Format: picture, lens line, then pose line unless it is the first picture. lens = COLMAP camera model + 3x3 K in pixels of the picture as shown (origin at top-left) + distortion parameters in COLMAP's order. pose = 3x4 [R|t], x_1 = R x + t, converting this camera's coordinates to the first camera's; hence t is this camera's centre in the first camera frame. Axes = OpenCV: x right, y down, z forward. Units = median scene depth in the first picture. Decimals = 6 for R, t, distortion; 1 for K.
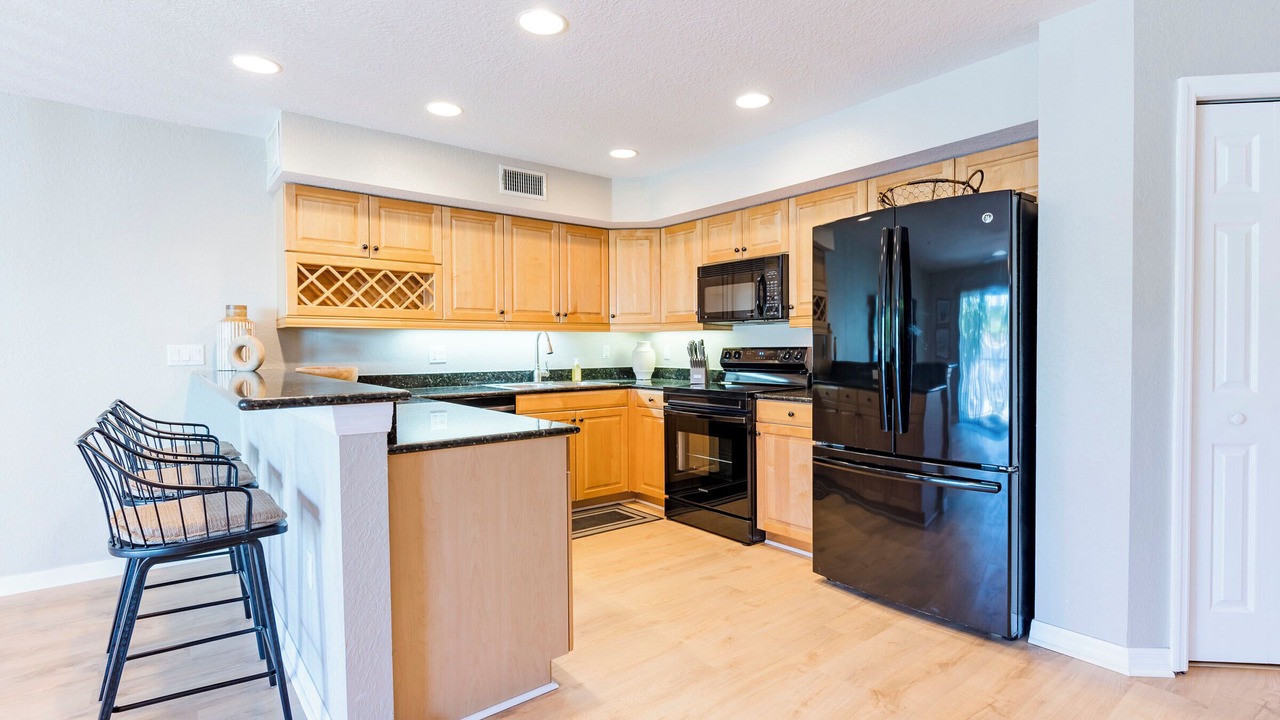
lens RADIAL K [[611.7, 0, 646.8], [0, 611.7, 359.1], [0, 0, 1]] dist [-0.001360, -0.000106]
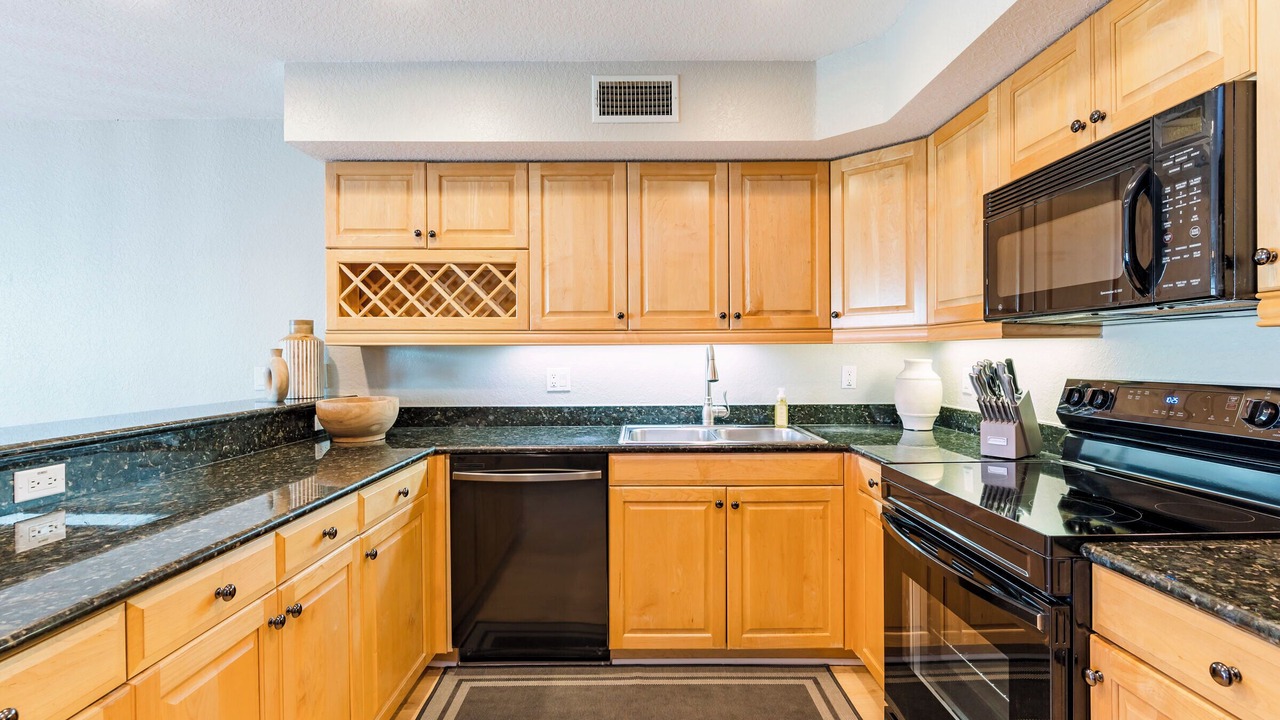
lens RADIAL K [[596.3, 0, 635.6], [0, 596.3, 359.2], [0, 0, 1]] dist [0.000179, -0.000347]
pose [[0.780058, 0.004231, -0.625693, 0.160355], [-0.010761, 0.999920, -0.006654, -0.027645], [0.625615, 0.011924, 0.780041, 0.527794]]
